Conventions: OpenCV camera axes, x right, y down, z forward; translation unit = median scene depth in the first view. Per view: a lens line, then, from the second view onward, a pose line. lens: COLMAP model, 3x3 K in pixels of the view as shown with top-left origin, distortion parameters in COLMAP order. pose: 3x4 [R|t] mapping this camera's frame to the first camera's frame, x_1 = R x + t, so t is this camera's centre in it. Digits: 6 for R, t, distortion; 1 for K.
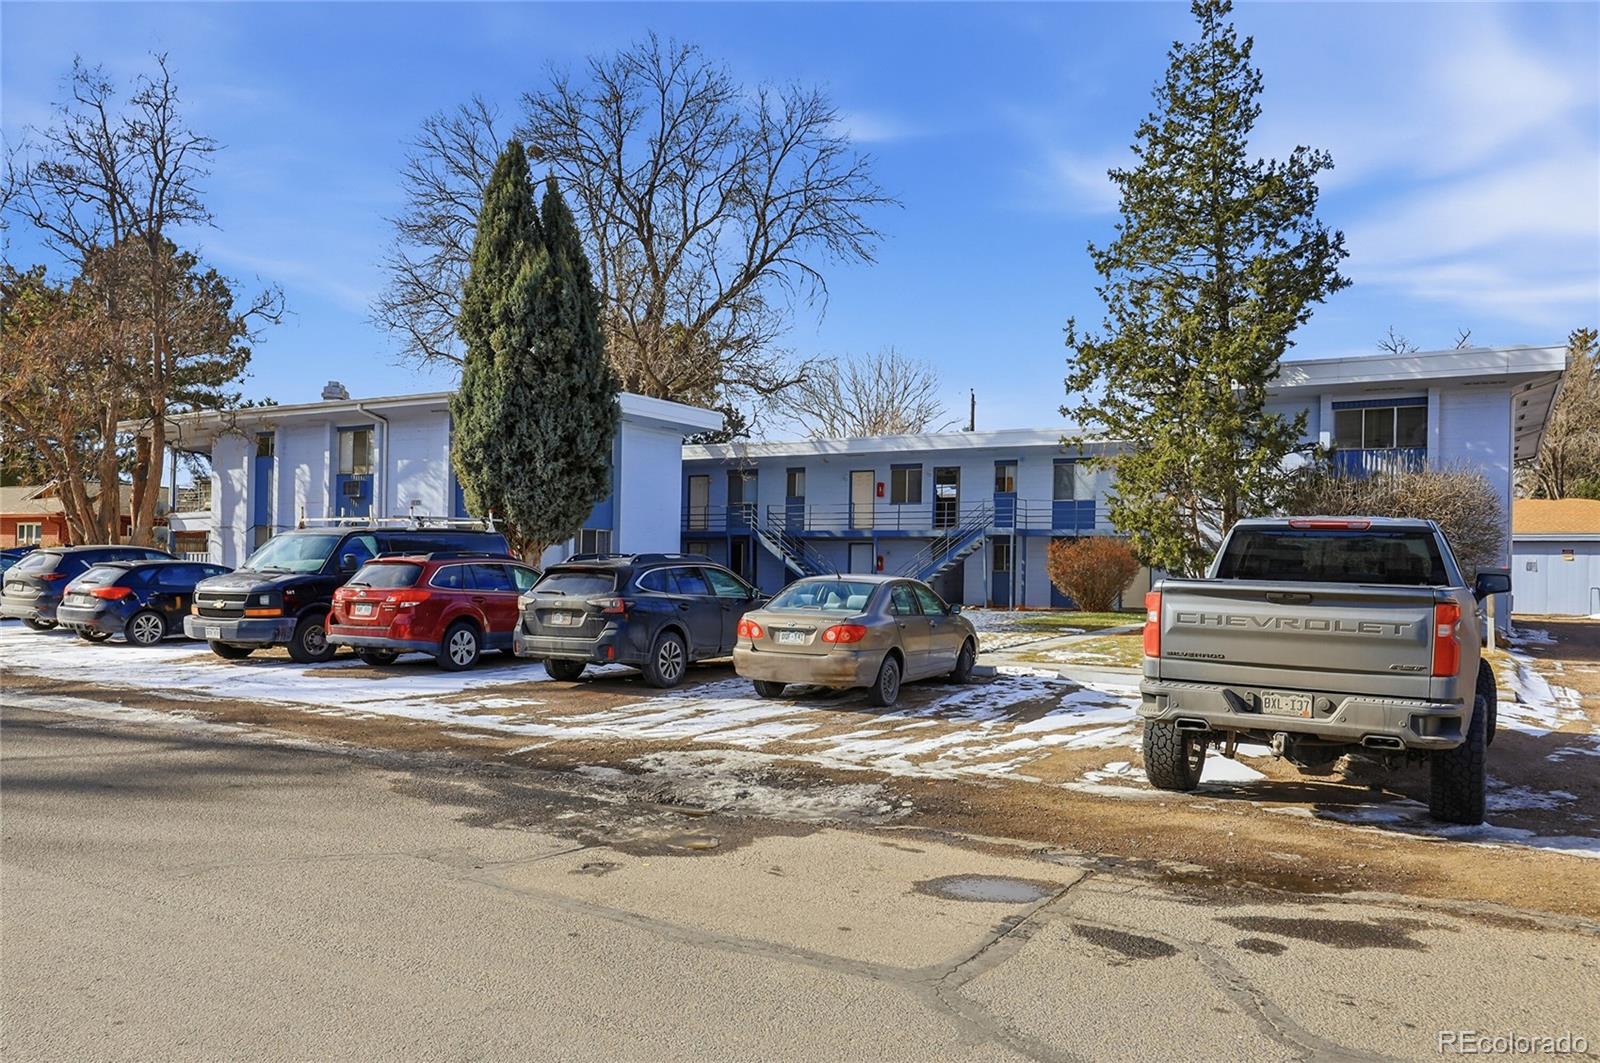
lens RADIAL K [[1117.5, 0, 793.4], [0, 1117.5, 574.8], [0, 0, 1]] dist [0.007943, 0.002440]
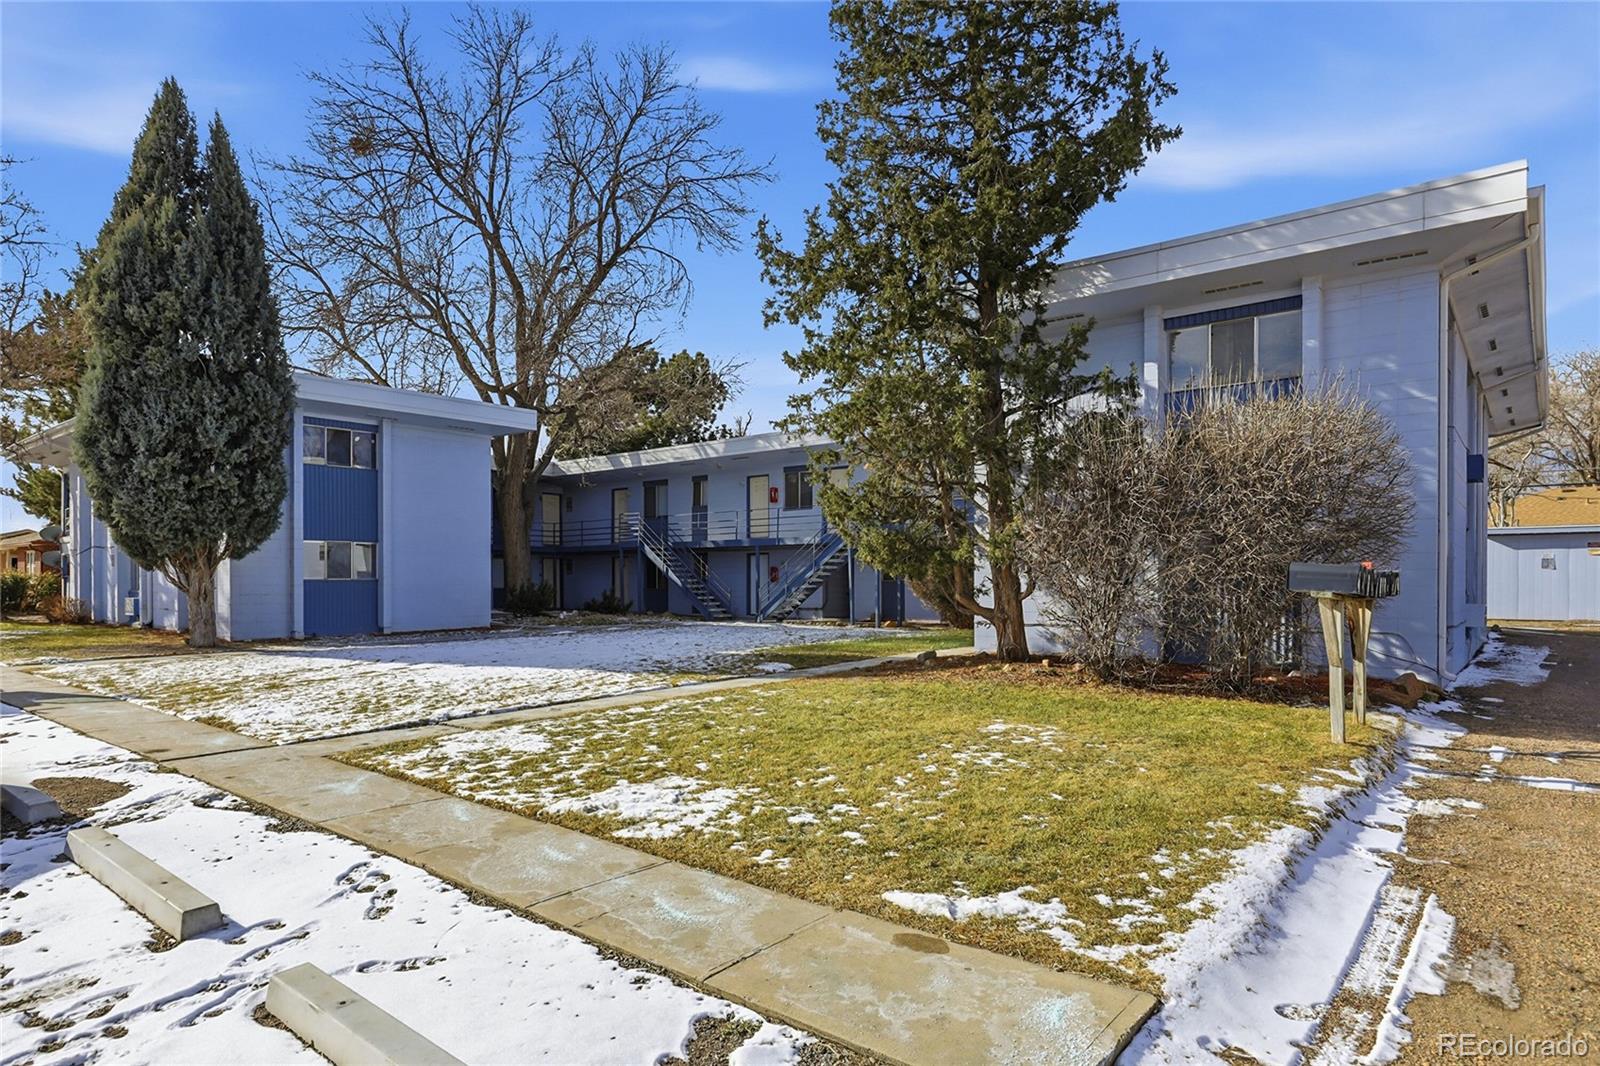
lens RADIAL K [[902.1, 0, 788.1], [0, 902.1, 579.2], [0, 0, 1]] dist [-0.006562, 0.000435]
pose [[0.987793, -0.016658, -0.154882, 0.232735], [0.015688, 0.999849, -0.007482, -0.000533], [0.154983, 0.004961, 0.987905, 0.300568]]
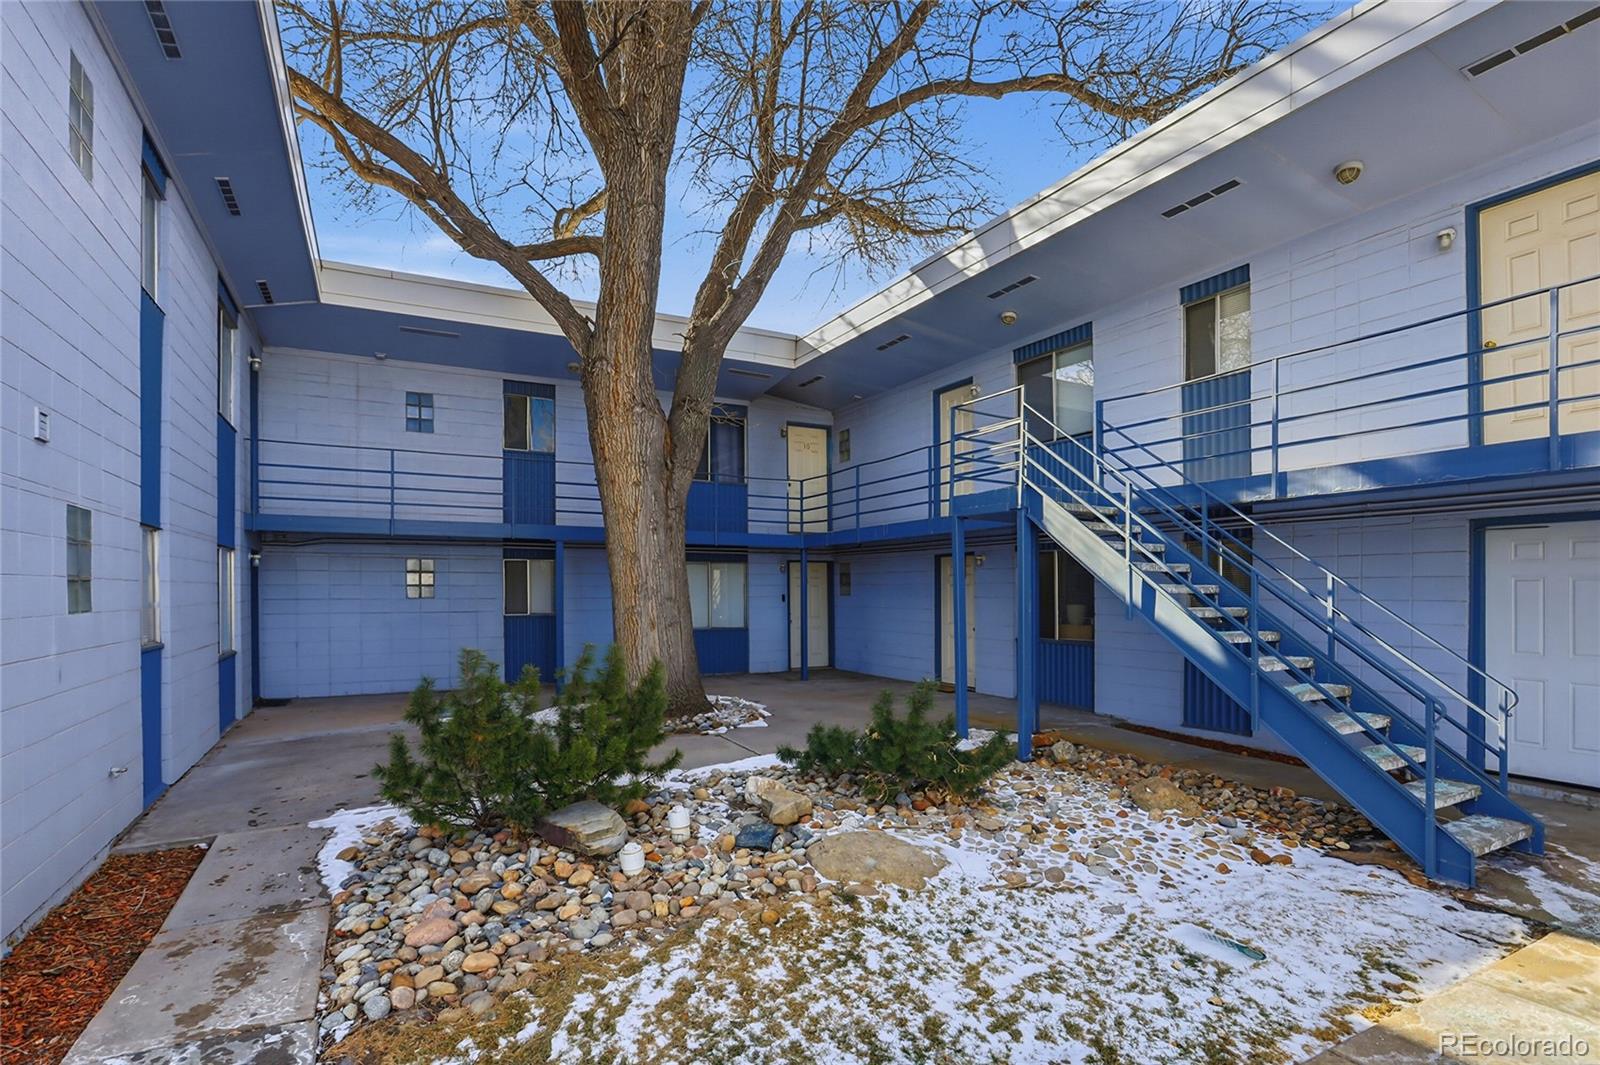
lens RADIAL K [[789.0, 0, 802.1], [0, 789.0, 589.5], [0, 0, 1]] dist [-0.035254, 0.000987]
pose [[0.862095, -0.020433, -0.506335, 0.012424], [0.018306, 0.999790, -0.009179, -0.018020], [0.506417, -0.001356, 0.862288, 0.924874]]
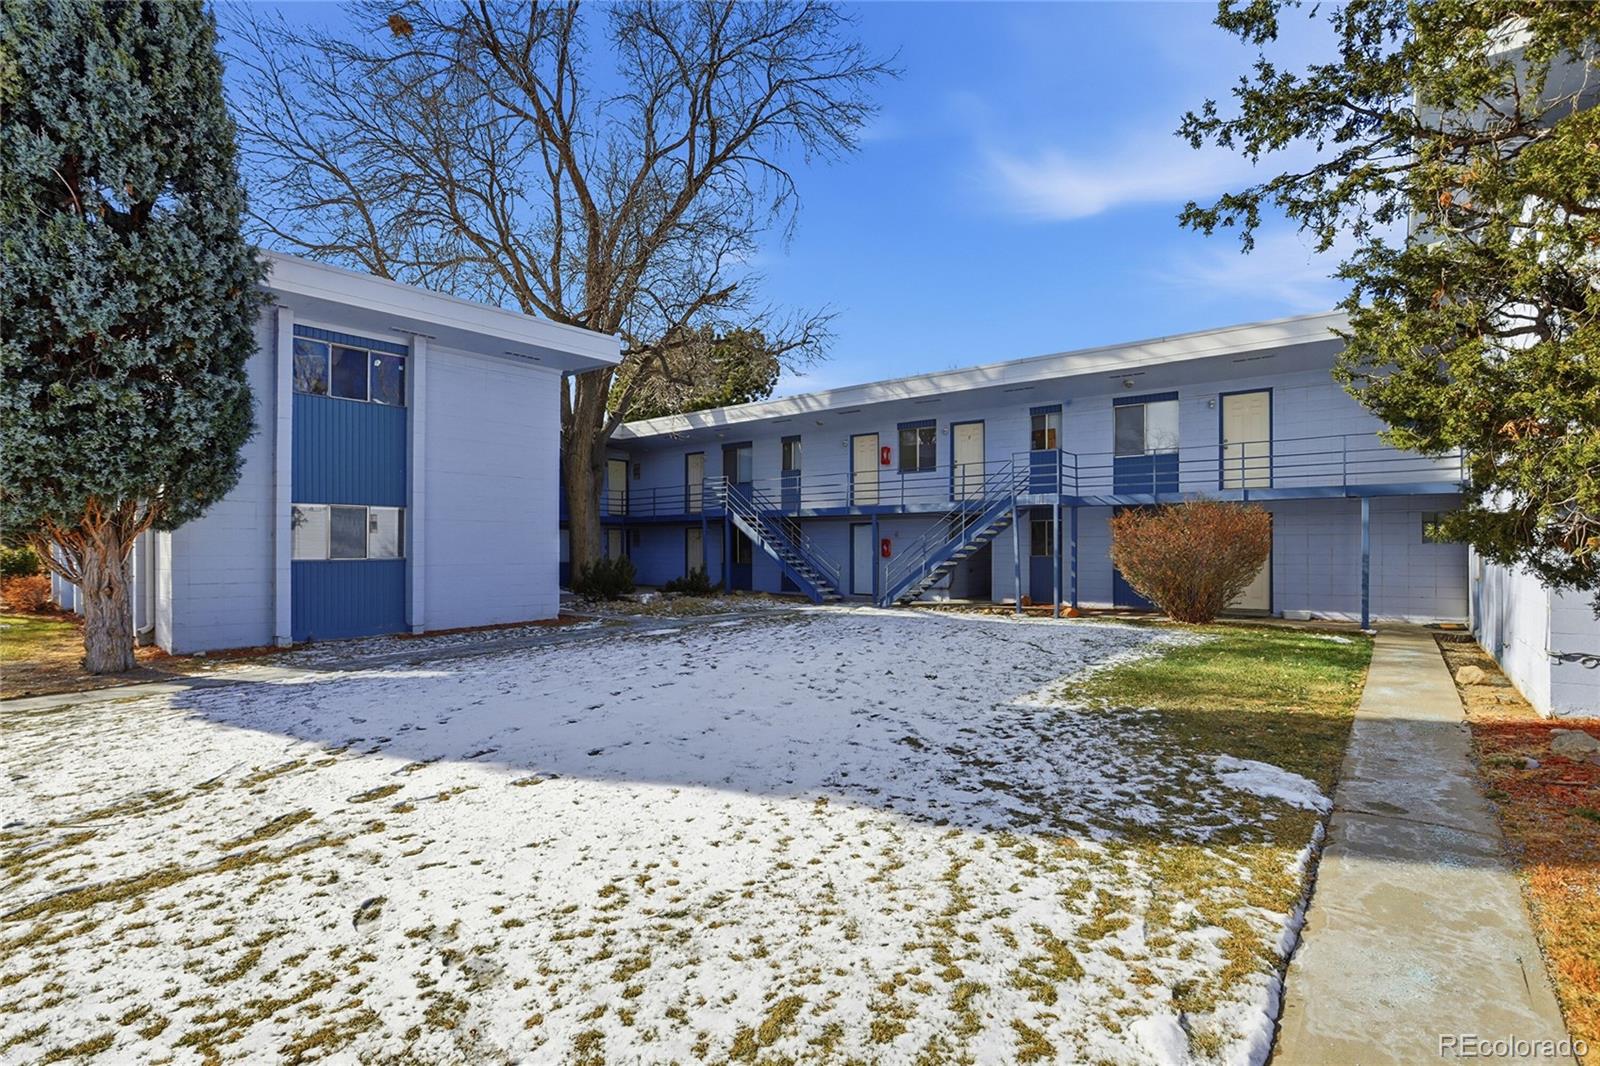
lens RADIAL K [[740.0, 0, 803.8], [0, 740.0, 542.4], [0, 0, 1]] dist [-0.021477, 0.000373]
pose [[0.990417, -0.017143, -0.137041, 0.104512], [0.015689, 0.999809, -0.011681, -0.009946], [0.137215, 0.009419, 0.990496, 0.533308]]
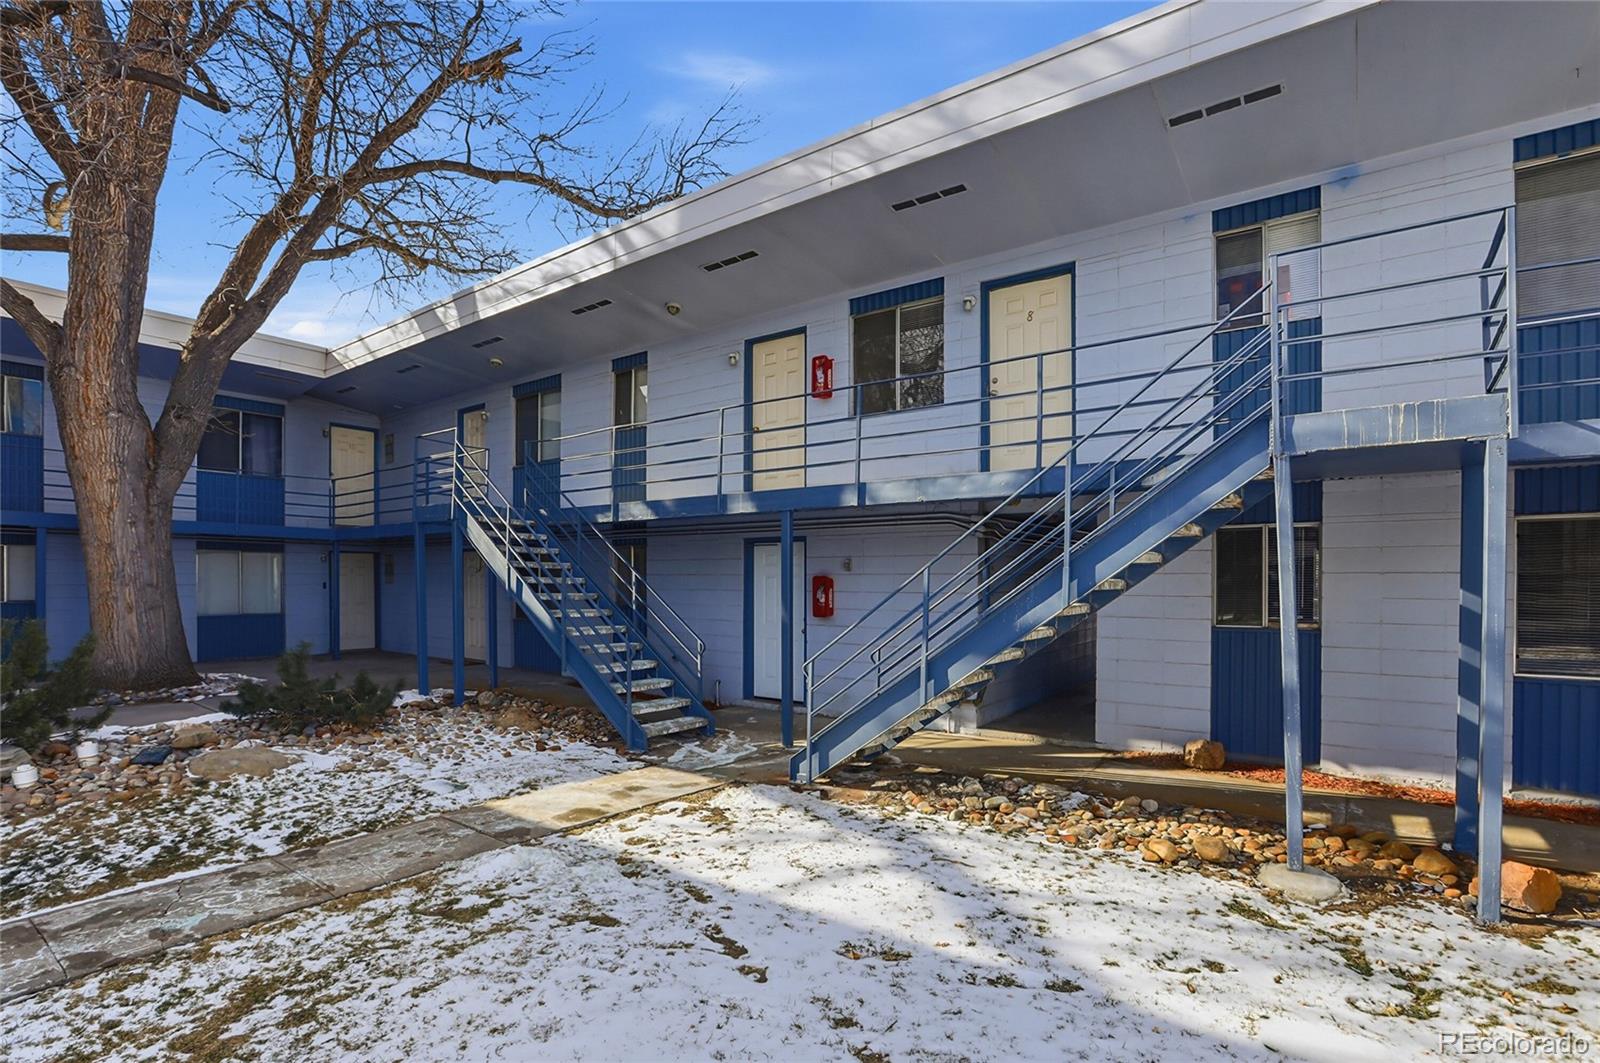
lens RADIAL K [[769.1, 0, 798.1], [0, 769.1, 582.8], [0, 0, 1]] dist [-0.040082, 0.015831]
pose [[0.994874, -0.012146, -0.100390, 0.106471], [0.012460, 0.999919, 0.002499, -0.016872], [0.100352, -0.003737, 0.994945, 0.875435]]
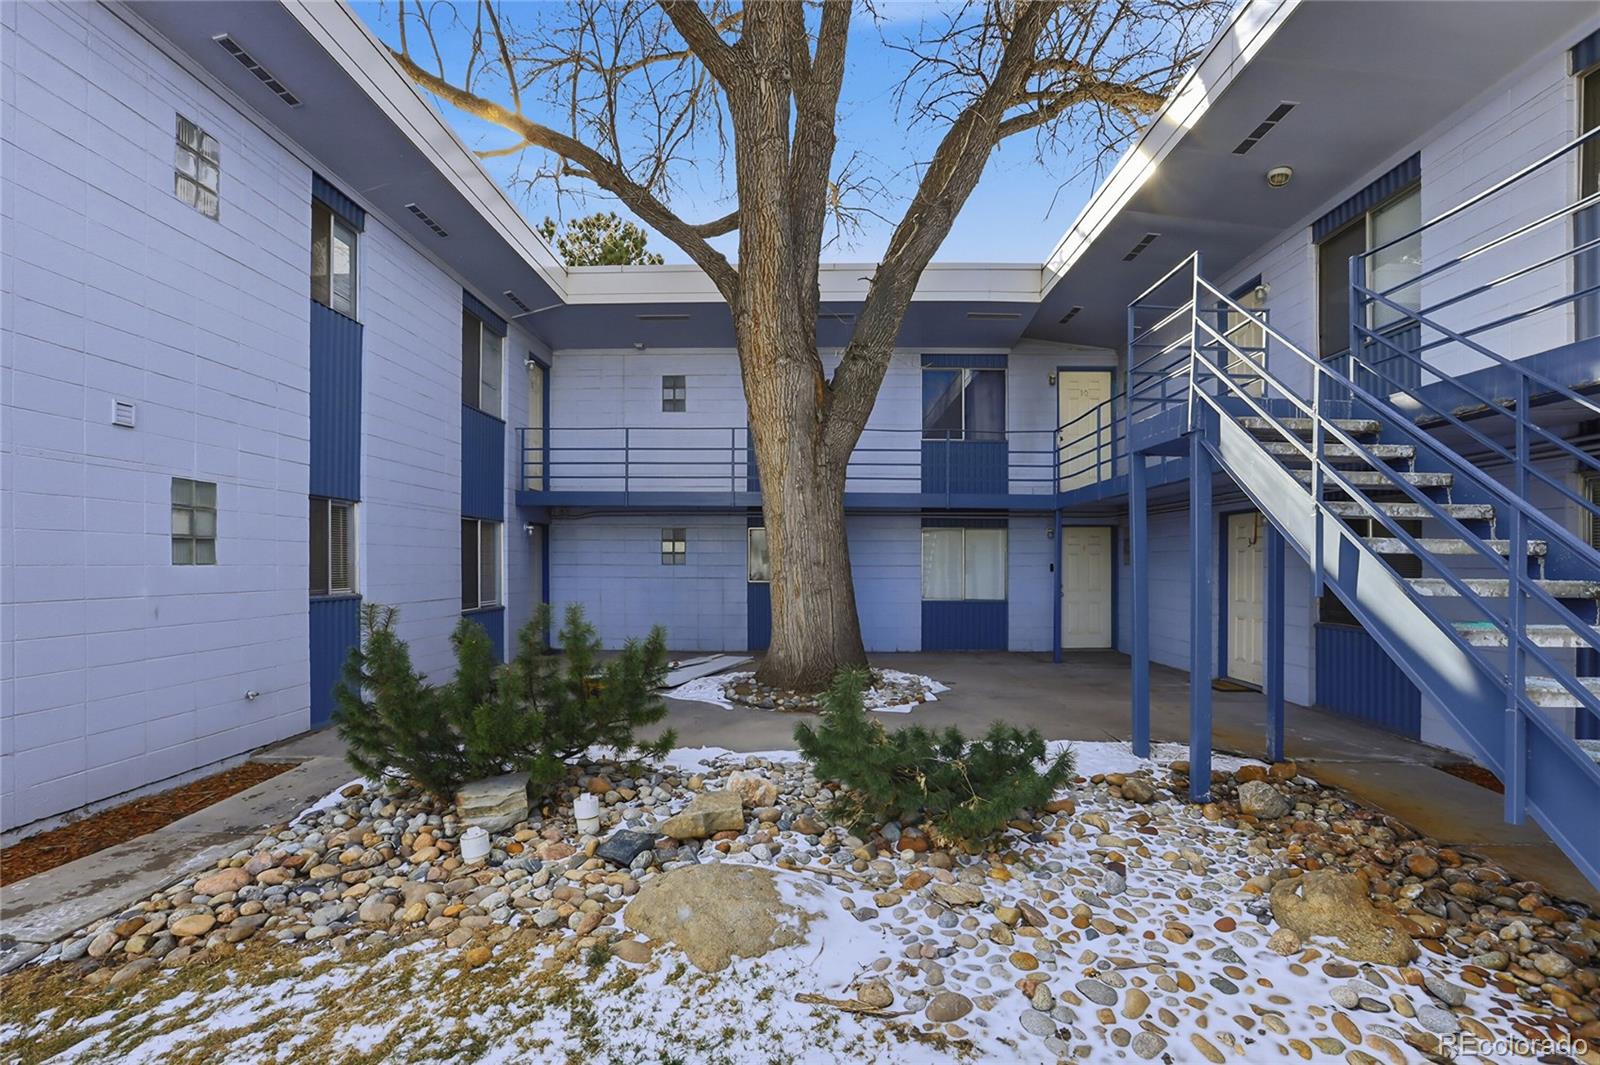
lens RADIAL K [[760.5, 0, 795.3], [0, 760.5, 566.3], [0, 0, 1]] dist [-0.045145, 0.015135]
pose [[0.493778, -0.011785, -0.869508, 0.039479], [0.003679, 0.999928, -0.011464, -0.014784], [0.869580, 0.002462, 0.493785, 1.004730]]
